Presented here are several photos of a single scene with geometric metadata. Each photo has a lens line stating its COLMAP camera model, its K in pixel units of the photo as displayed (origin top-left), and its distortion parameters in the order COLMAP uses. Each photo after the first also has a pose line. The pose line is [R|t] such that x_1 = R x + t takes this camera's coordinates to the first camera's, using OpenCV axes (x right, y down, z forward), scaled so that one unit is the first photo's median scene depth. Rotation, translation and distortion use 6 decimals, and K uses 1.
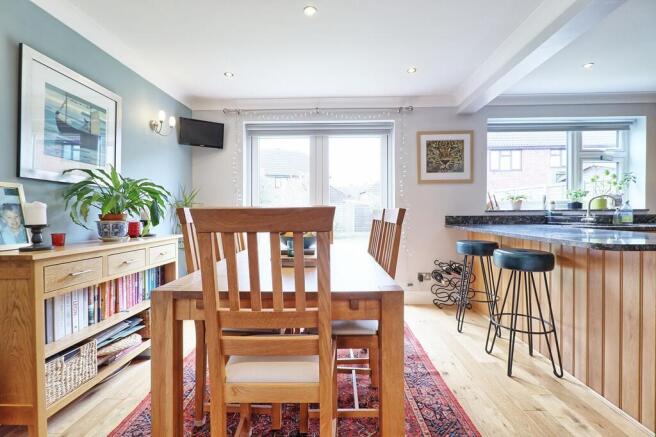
lens RADIAL K [[302.4, 0, 329.7], [0, 302.4, 214.7], [0, 0, 1]] dist [-0.001733, 0.001096]
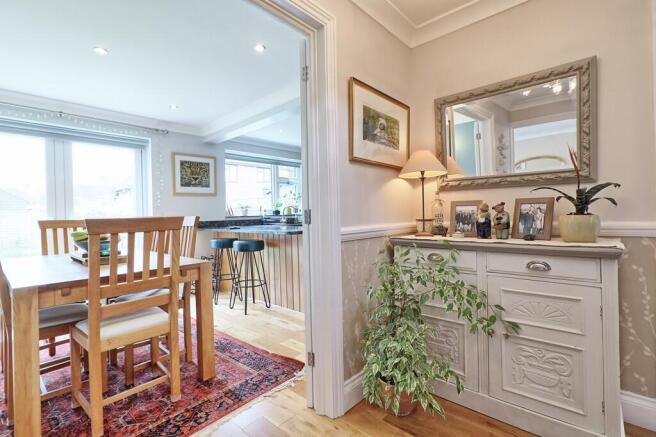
lens RADIAL K [[302.4, 0, 324.9], [0, 302.4, 213.5], [0, 0, 1]] dist [-0.001733, 0.001096]
pose [[0.657242, -0.011810, 0.753587, -0.220864], [0.031213, 0.999446, -0.011560, 0.001699], [-0.753033, 0.031120, 0.657246, -0.237692]]
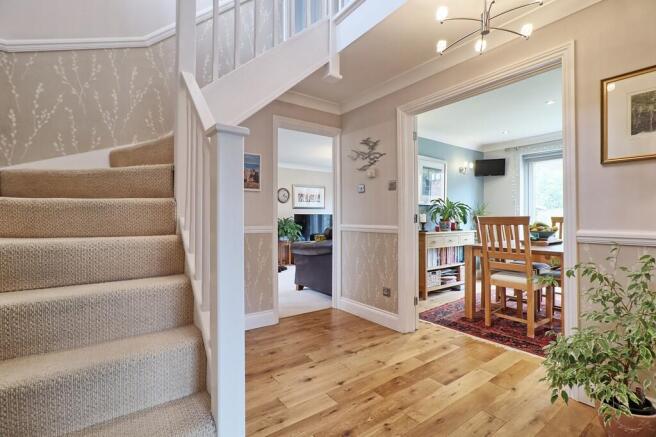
lens RADIAL K [[302.4, 0, 335.0], [0, 302.4, 213.7], [0, 0, 1]] dist [-0.001733, 0.001096]
pose [[0.623764, -0.003749, -0.781603, 0.294713], [-0.013323, 0.999792, -0.015428, 0.003716], [0.781499, 0.020037, 0.623585, -0.585919]]
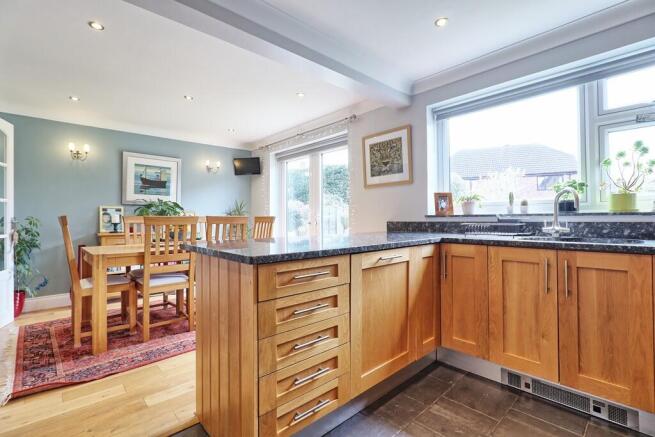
lens RADIAL K [[301.9, 0, 325.9], [0, 301.9, 213.8], [0, 0, 1]] dist [-0.001733, 0.001096]
pose [[0.696707, -0.009656, -0.717291, 0.939937], [-0.003755, 0.999847, -0.017107, -0.003358], [0.717346, 0.014612, 0.696564, 0.222190]]
